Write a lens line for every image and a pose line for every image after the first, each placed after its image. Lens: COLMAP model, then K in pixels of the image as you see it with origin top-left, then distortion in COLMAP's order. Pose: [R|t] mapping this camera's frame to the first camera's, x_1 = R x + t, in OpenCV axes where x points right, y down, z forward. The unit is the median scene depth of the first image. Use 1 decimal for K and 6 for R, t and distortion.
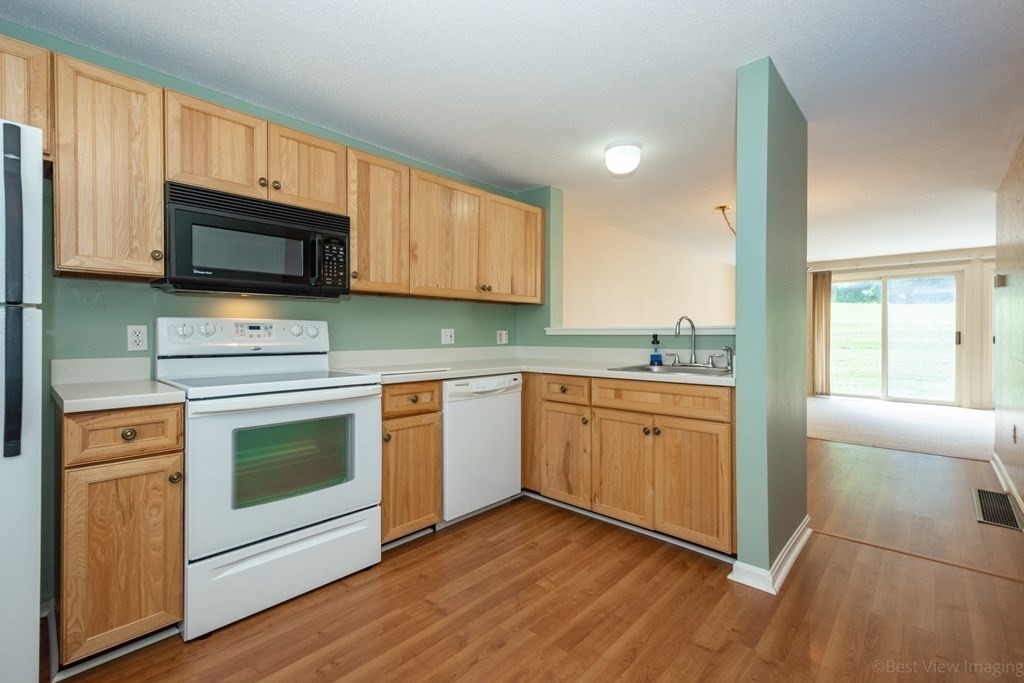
lens RADIAL K [[453.1, 0, 498.8], [0, 453.1, 334.0], [0, 0, 1]] dist [0.000924, -0.000105]
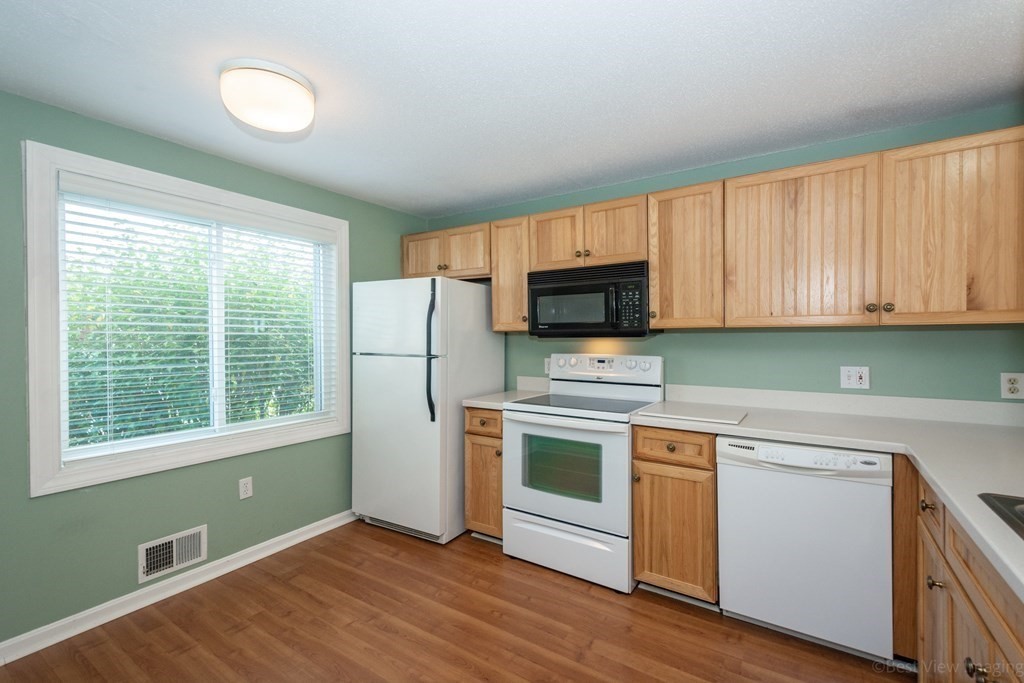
lens RADIAL K [[434.2, 0, 523.2], [0, 434.2, 339.2], [0, 0, 1]] dist [0.000028, -0.000118]
pose [[0.193551, 0.004589, -0.981079, 0.616403], [0.004117, 0.999976, 0.005490, -0.082670], [0.981082, -0.005102, 0.193528, 0.526164]]
